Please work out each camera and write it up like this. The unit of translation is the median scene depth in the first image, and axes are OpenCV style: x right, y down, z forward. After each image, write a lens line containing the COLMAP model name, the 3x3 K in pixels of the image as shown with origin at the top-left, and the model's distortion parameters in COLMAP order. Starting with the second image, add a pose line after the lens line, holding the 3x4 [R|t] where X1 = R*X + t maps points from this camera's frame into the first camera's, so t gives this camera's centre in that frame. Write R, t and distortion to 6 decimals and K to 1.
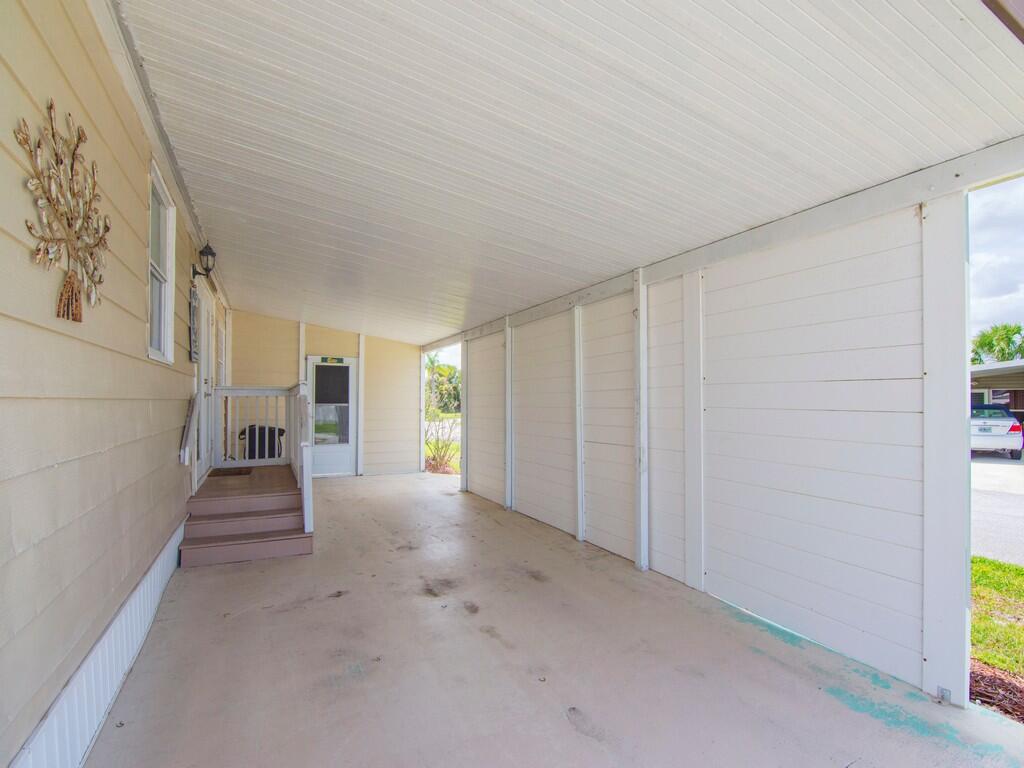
lens RADIAL K [[486.1, 0, 512.0], [0, 486.1, 384.0], [0, 0, 1]] dist [-0.019941, -0.000827]
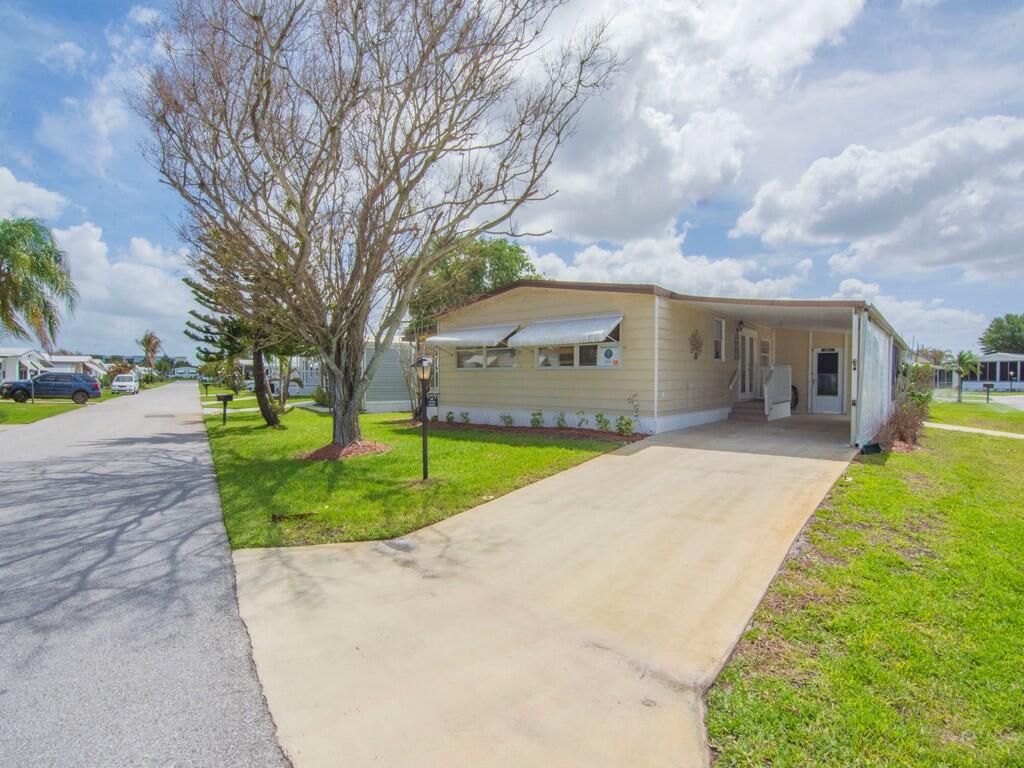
lens RADIAL K [[501.6, 0, 537.1], [0, 501.6, 383.3], [0, 0, 1]] dist [-0.004815, -0.012757]
pose [[0.411796, 0.007705, -0.911243, 0.884233], [0.034425, 0.999119, 0.024004, -0.007244], [0.910626, -0.041254, 0.411168, -0.763648]]
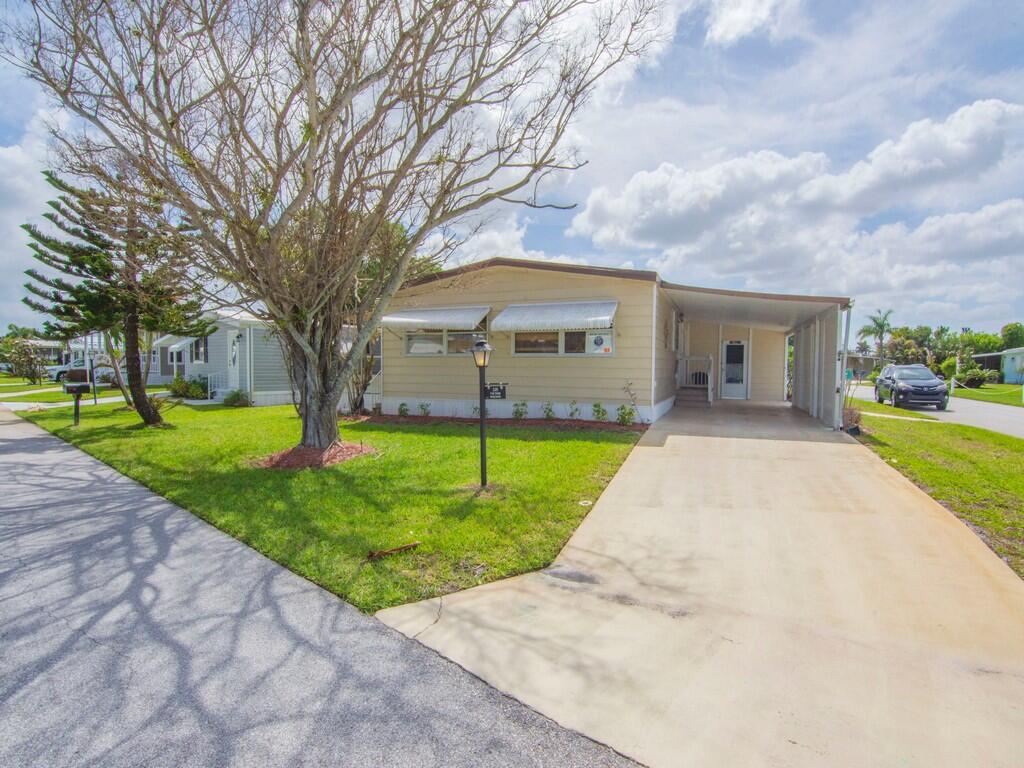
lens RADIAL K [[494.2, 0, 530.7], [0, 494.2, 383.3], [0, 0, 1]] dist [-0.004468, -0.010969]
pose [[0.665442, 0.028617, -0.745901, 0.597194], [0.021691, 0.998101, 0.057645, -0.015311], [0.746135, -0.054539, 0.663558, -1.001840]]
